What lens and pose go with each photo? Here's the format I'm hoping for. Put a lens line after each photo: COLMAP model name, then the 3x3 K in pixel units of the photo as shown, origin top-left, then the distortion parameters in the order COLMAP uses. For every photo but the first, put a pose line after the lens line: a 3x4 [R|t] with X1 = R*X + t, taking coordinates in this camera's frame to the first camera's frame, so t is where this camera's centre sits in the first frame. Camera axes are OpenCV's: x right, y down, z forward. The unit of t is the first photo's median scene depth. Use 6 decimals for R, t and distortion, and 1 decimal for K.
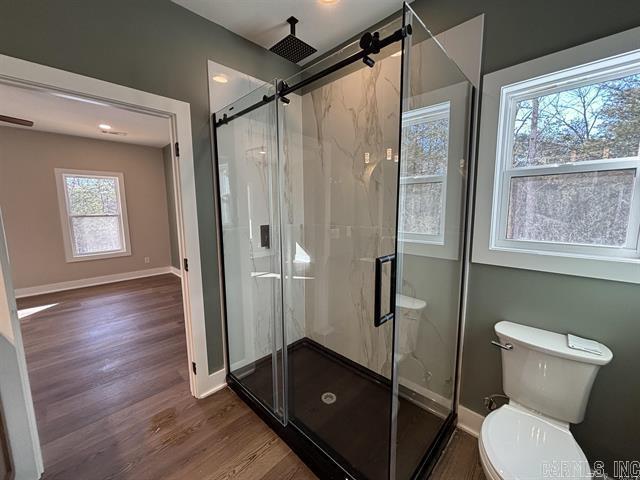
lens RADIAL K [[256.8, 0, 320.0], [0, 256.8, 240.0], [0, 0, 1]] dist [-0.002328, -0.000005]
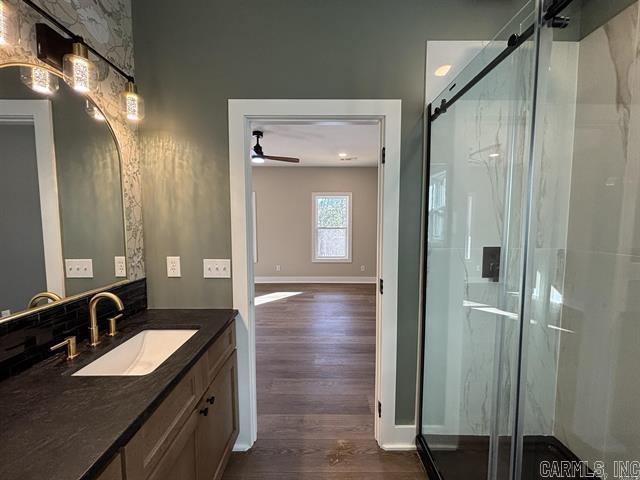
lens RADIAL K [[256.8, 0, 320.0], [0, 256.8, 240.0], [0, 0, 1]] dist [-0.002328, -0.000005]
pose [[0.700645, 0.057084, -0.711223, -0.045261], [-0.097884, 0.995060, -0.016563, -0.019293], [0.706764, 0.081223, 0.702771, 0.174570]]
